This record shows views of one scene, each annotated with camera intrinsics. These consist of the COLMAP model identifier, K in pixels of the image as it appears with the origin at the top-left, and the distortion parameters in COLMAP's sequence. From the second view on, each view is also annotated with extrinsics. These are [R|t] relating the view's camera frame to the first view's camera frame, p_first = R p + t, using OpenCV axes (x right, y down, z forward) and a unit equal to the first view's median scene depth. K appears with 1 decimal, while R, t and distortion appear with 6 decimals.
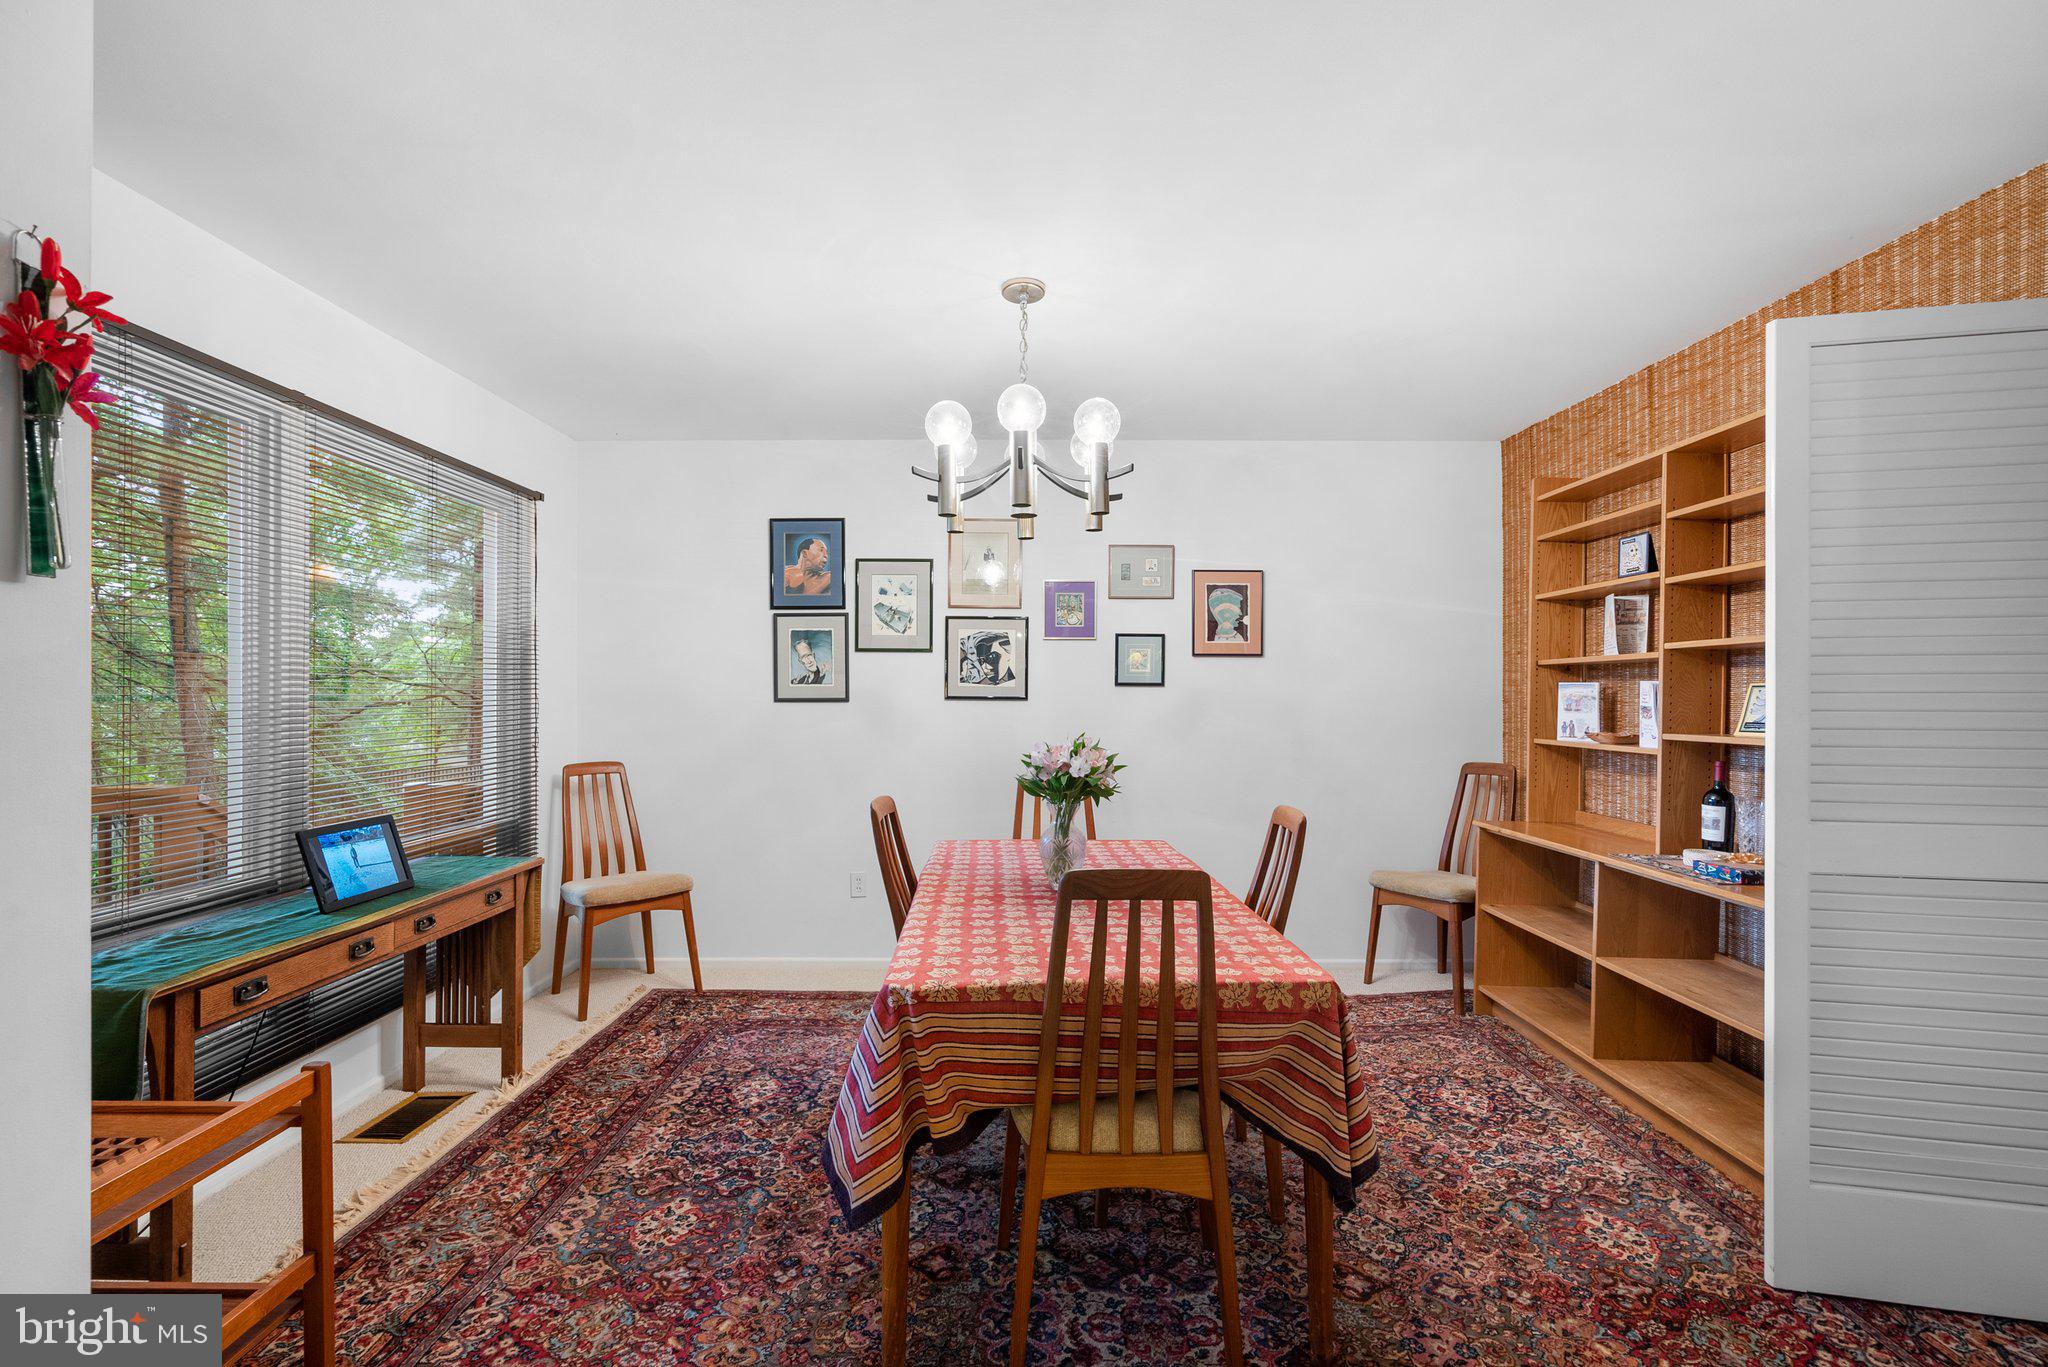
lens RADIAL K [[934.0, 0, 1024.0], [0, 934.0, 683.5], [0, 0, 1]] dist [-0.001932, 0.000719]
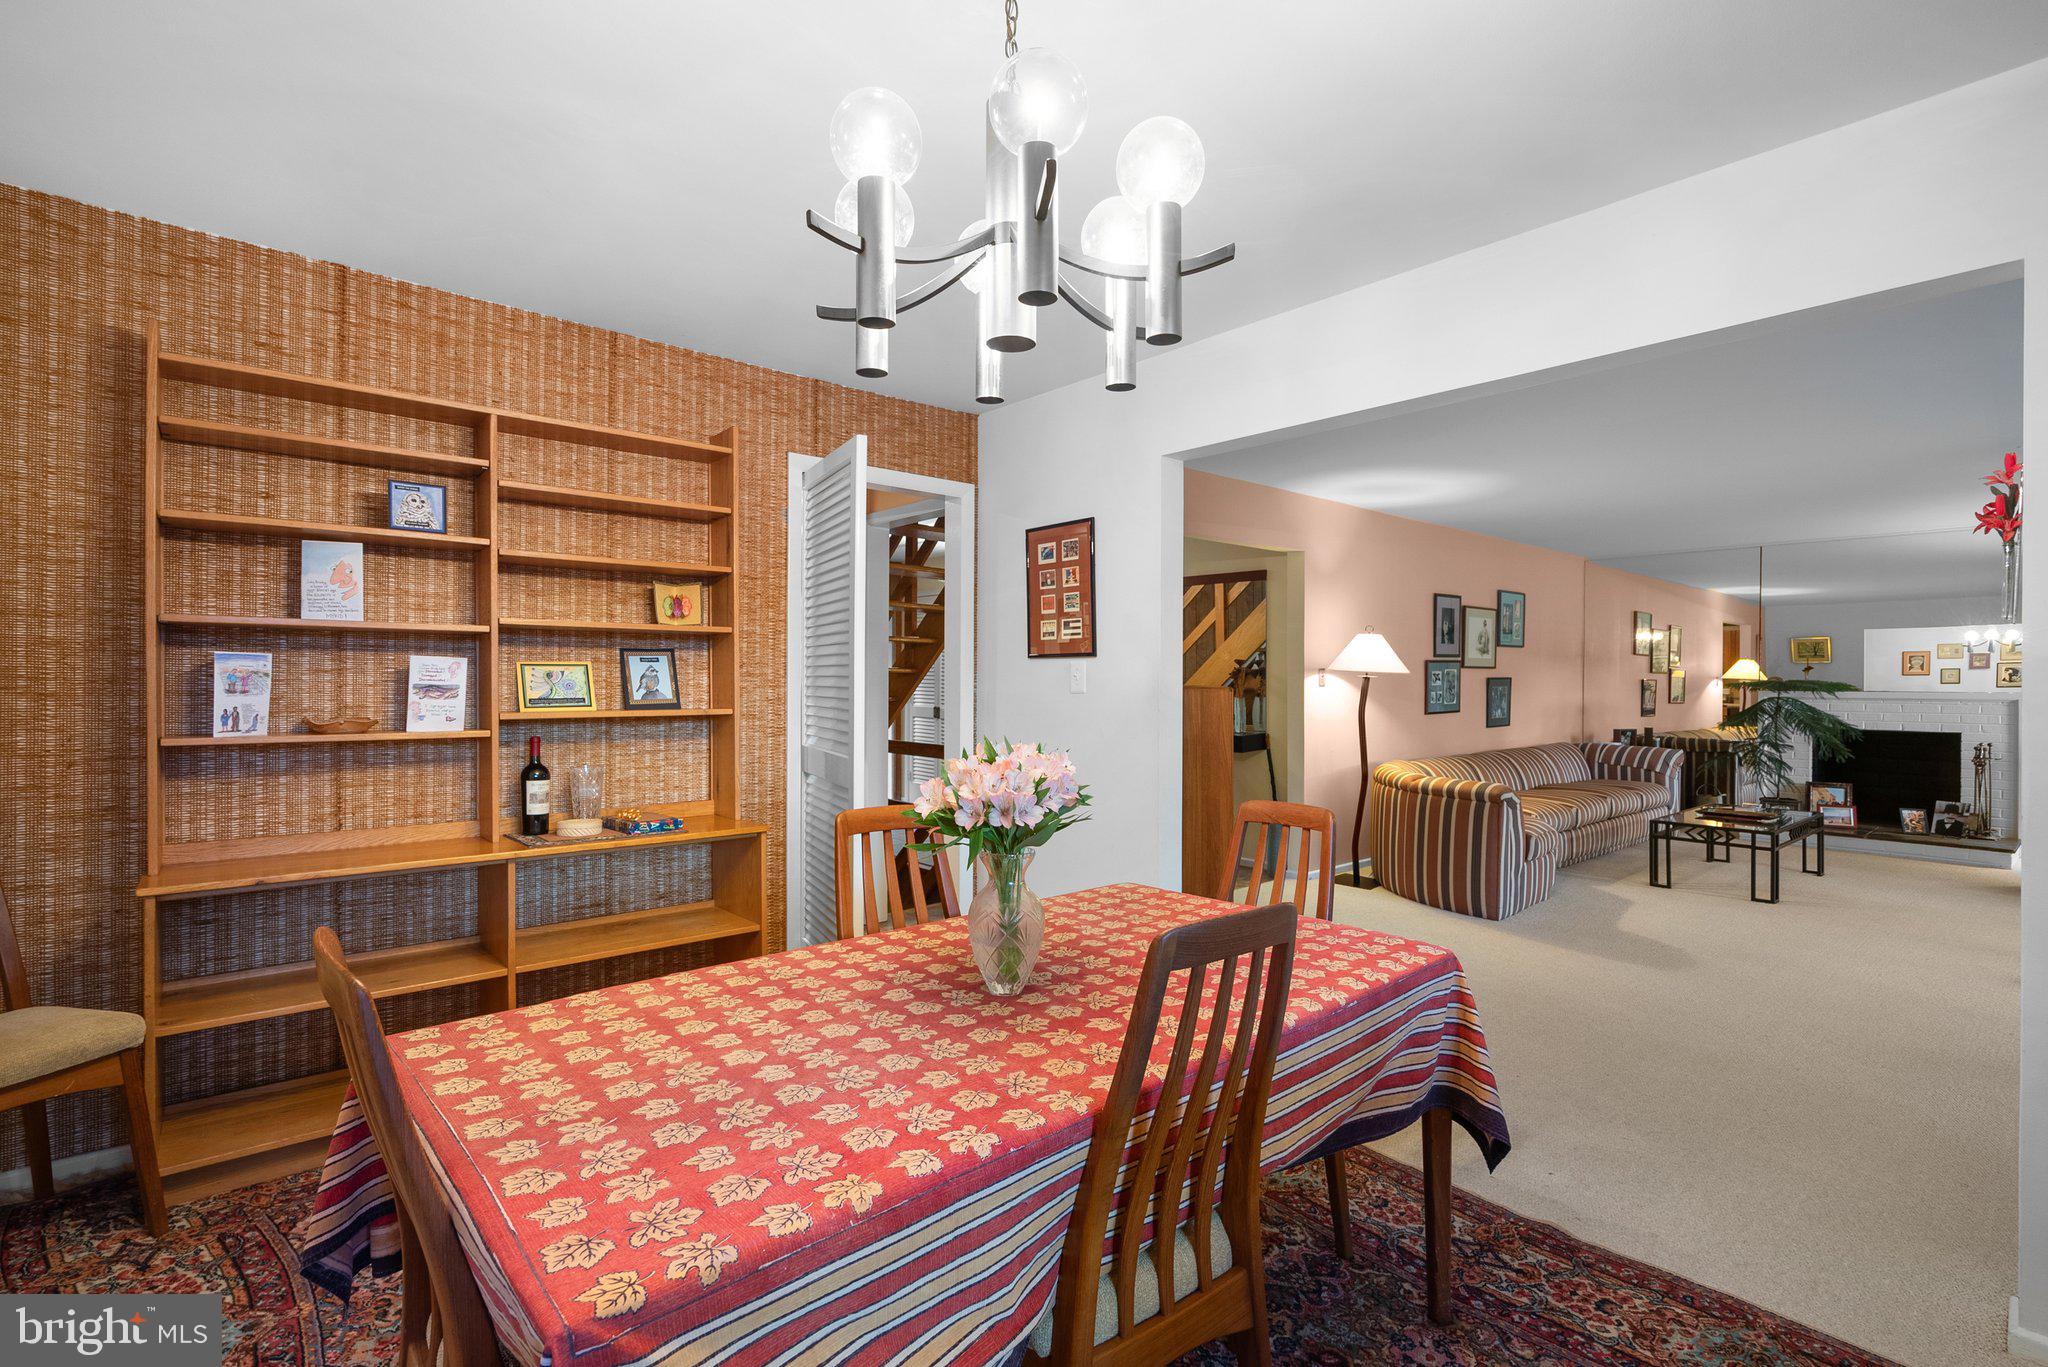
lens RADIAL K [[939.8, 0, 1018.7], [0, 939.8, 676.6], [0, 0, 1]] dist [-0.001368, 0.000017]
pose [[-0.644040, -0.003786, 0.764983, -0.281766], [-0.018774, 0.999765, -0.010859, 0.012444], [-0.764762, -0.021355, -0.643959, 0.899873]]
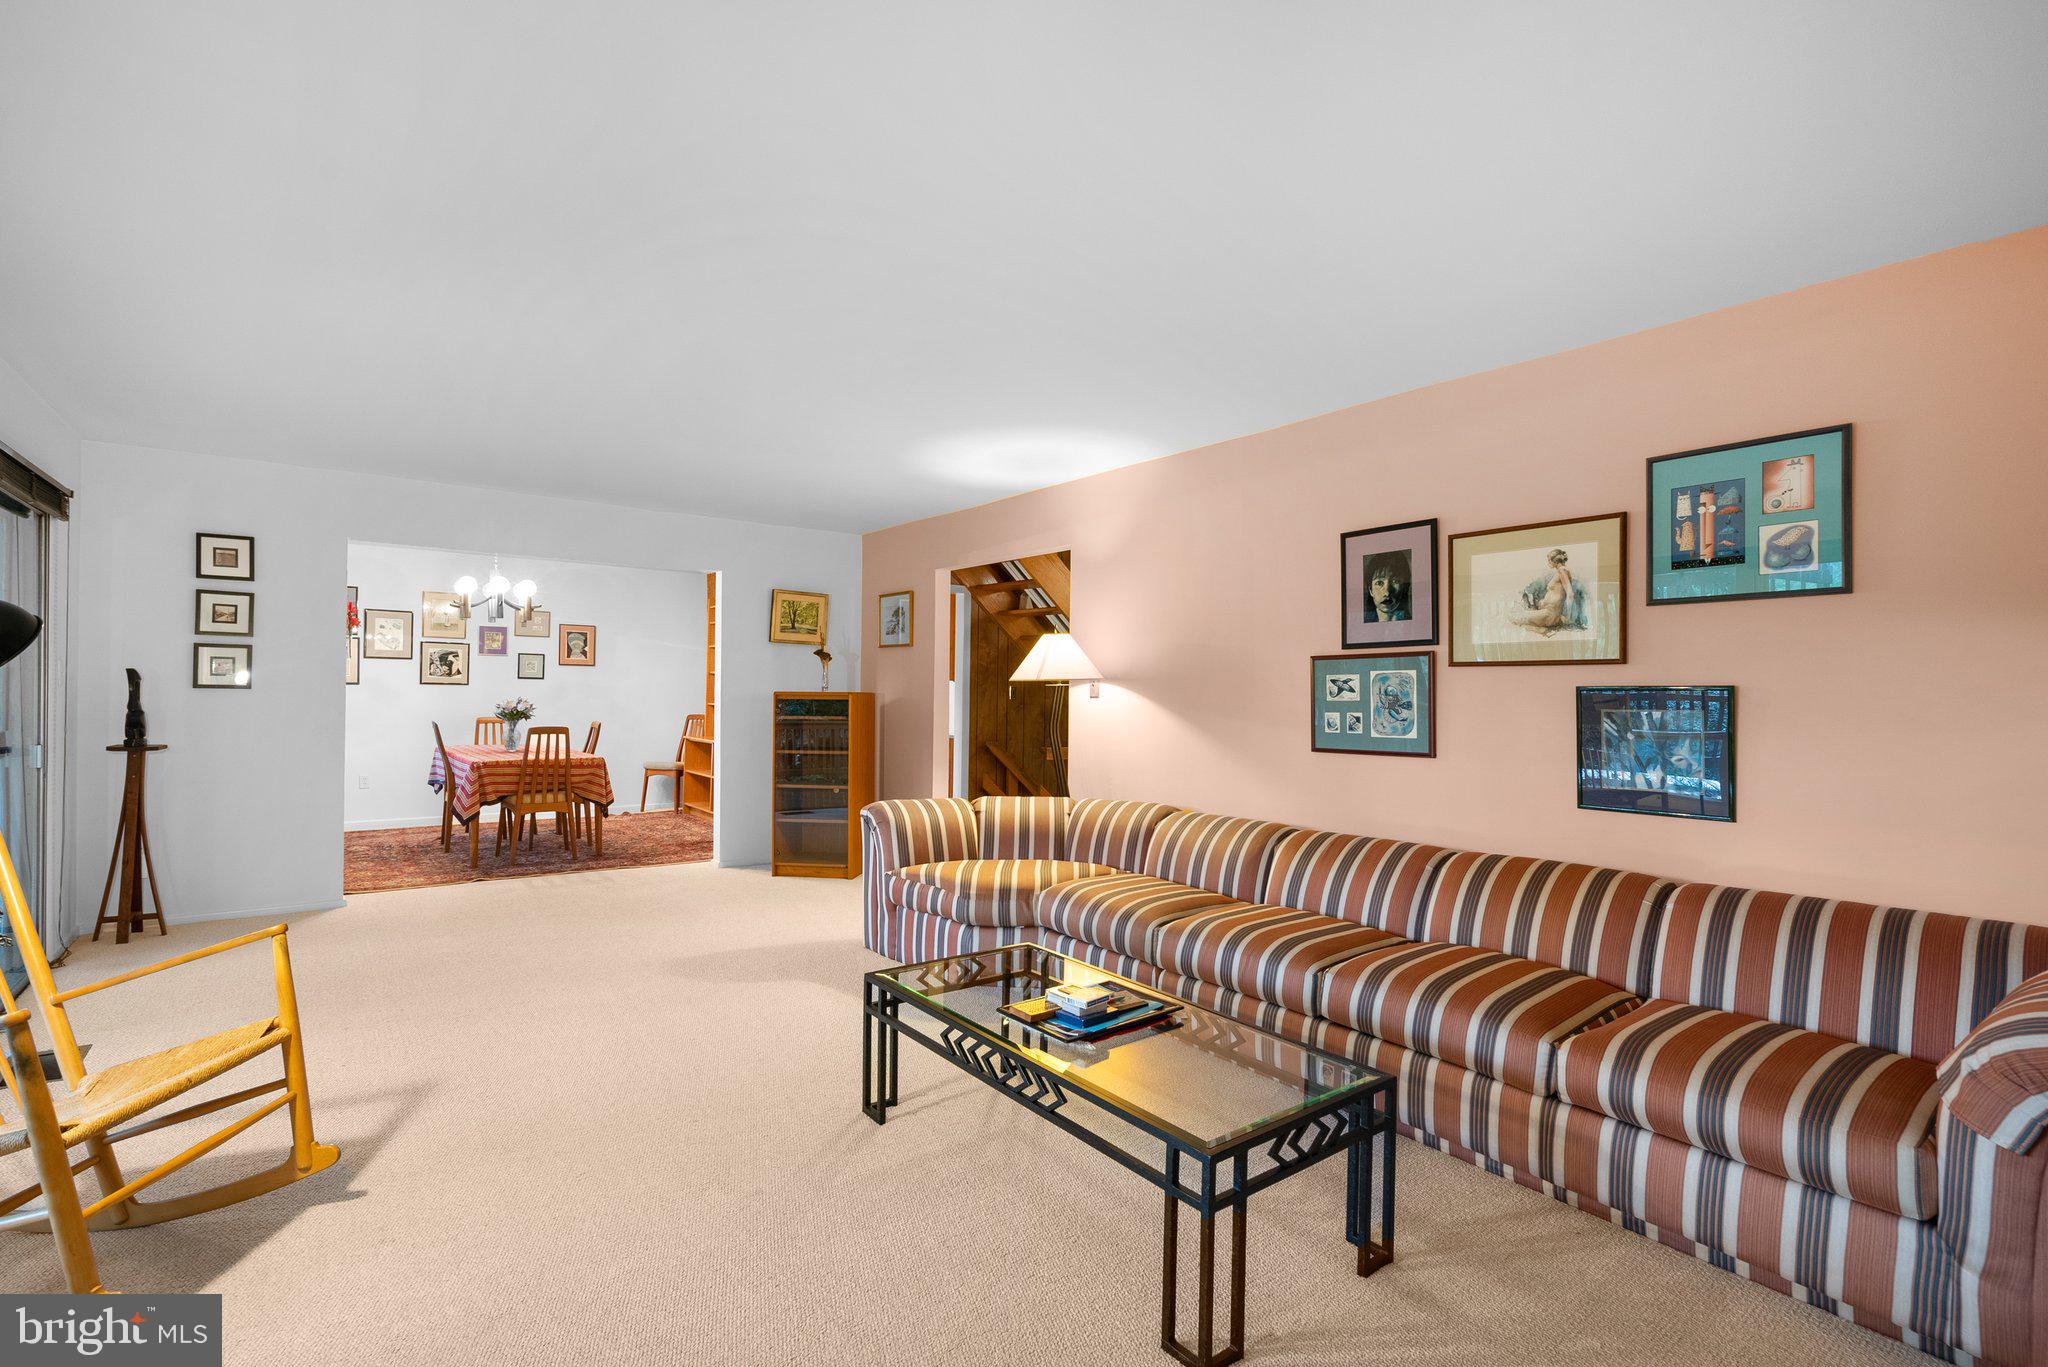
lens RADIAL K [[943.4, 0, 1017.0], [0, 943.4, 704.8], [0, 0, 1]] dist [-0.002812, 0.001609]
pose [[0.799557, 0.000254, 0.600590, -0.283983], [-0.020939, 0.999404, 0.027453, -0.020680], [-0.600225, -0.034526, 0.799085, -1.386616]]
